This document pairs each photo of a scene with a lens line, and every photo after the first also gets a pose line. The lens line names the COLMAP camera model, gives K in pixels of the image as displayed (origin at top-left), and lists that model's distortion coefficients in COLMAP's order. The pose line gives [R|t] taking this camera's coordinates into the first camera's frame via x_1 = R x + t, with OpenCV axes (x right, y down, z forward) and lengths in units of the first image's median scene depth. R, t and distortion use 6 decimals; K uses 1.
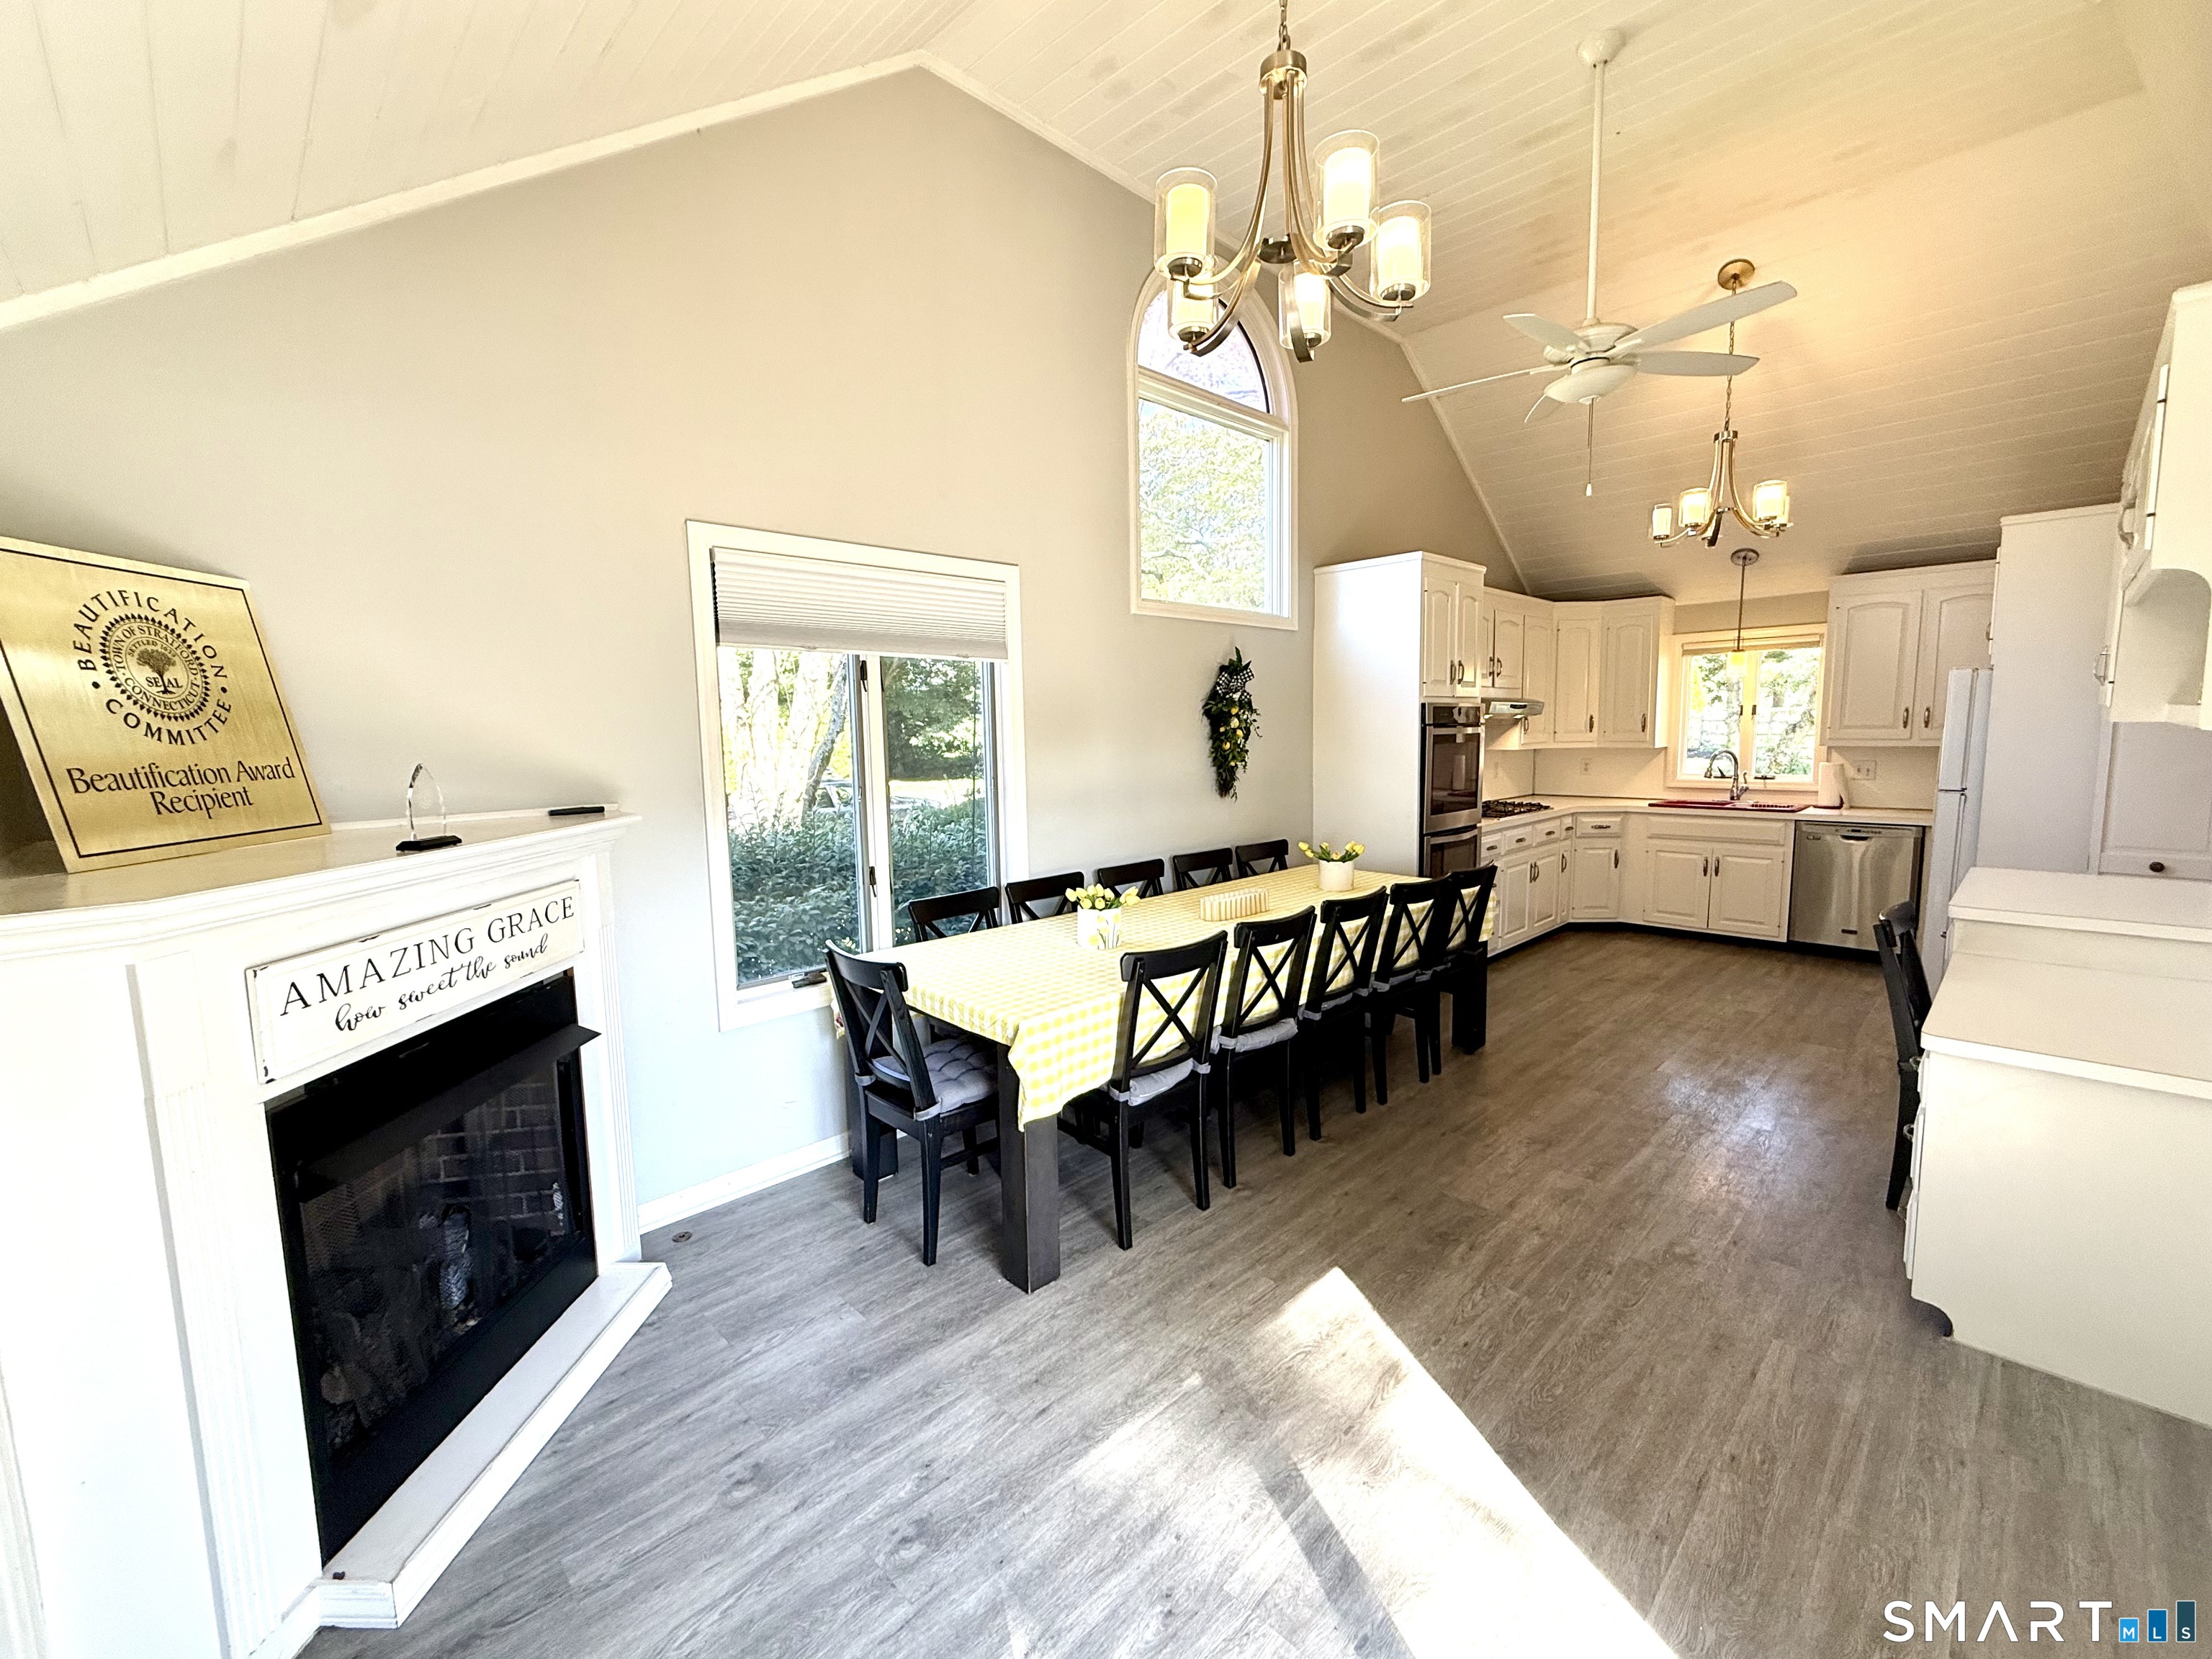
lens RADIAL K [[923.7, 0, 1106.0], [0, 923.7, 829.5], [0, 0, 1]] dist [0.002061, 0.000041]
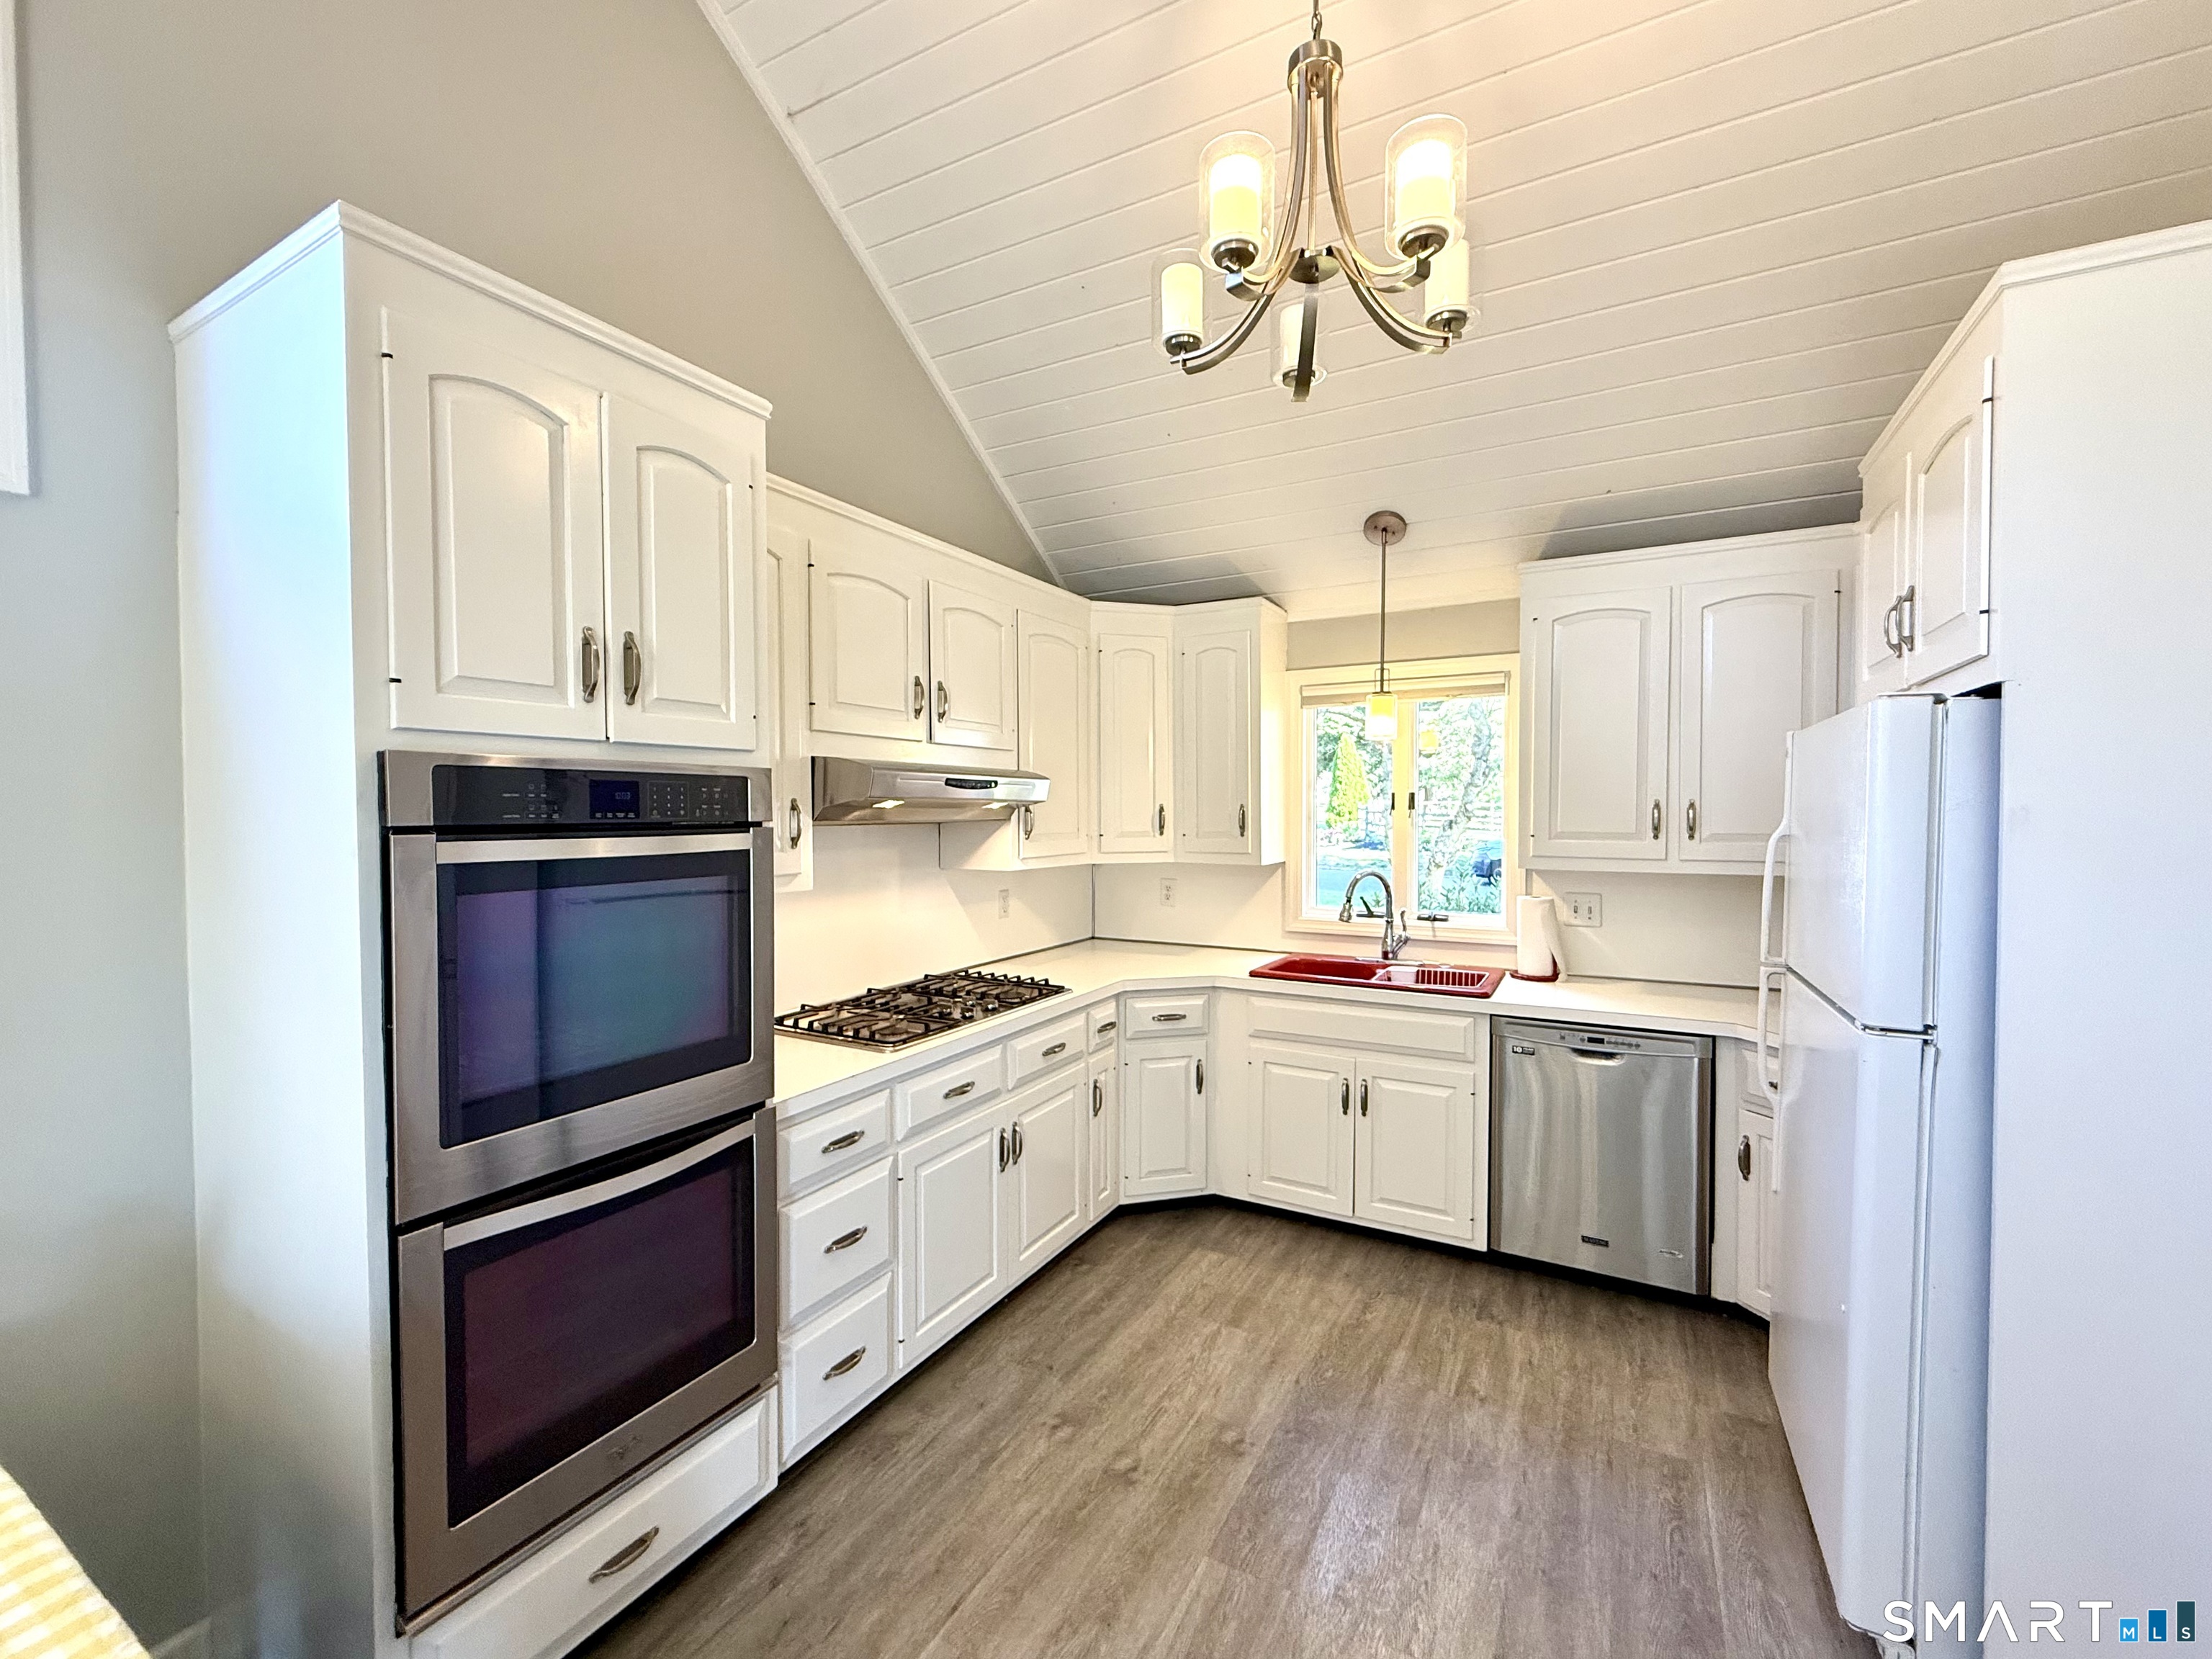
lens RADIAL K [[923.7, 0, 1106.0], [0, 923.7, 829.5], [0, 0, 1]] dist [0.002061, 0.000041]
pose [[0.958268, 0.009608, 0.285708, 0.365902], [0.016011, 0.996062, -0.087199, -0.066513], [-0.285421, 0.088135, 0.954341, 0.523174]]
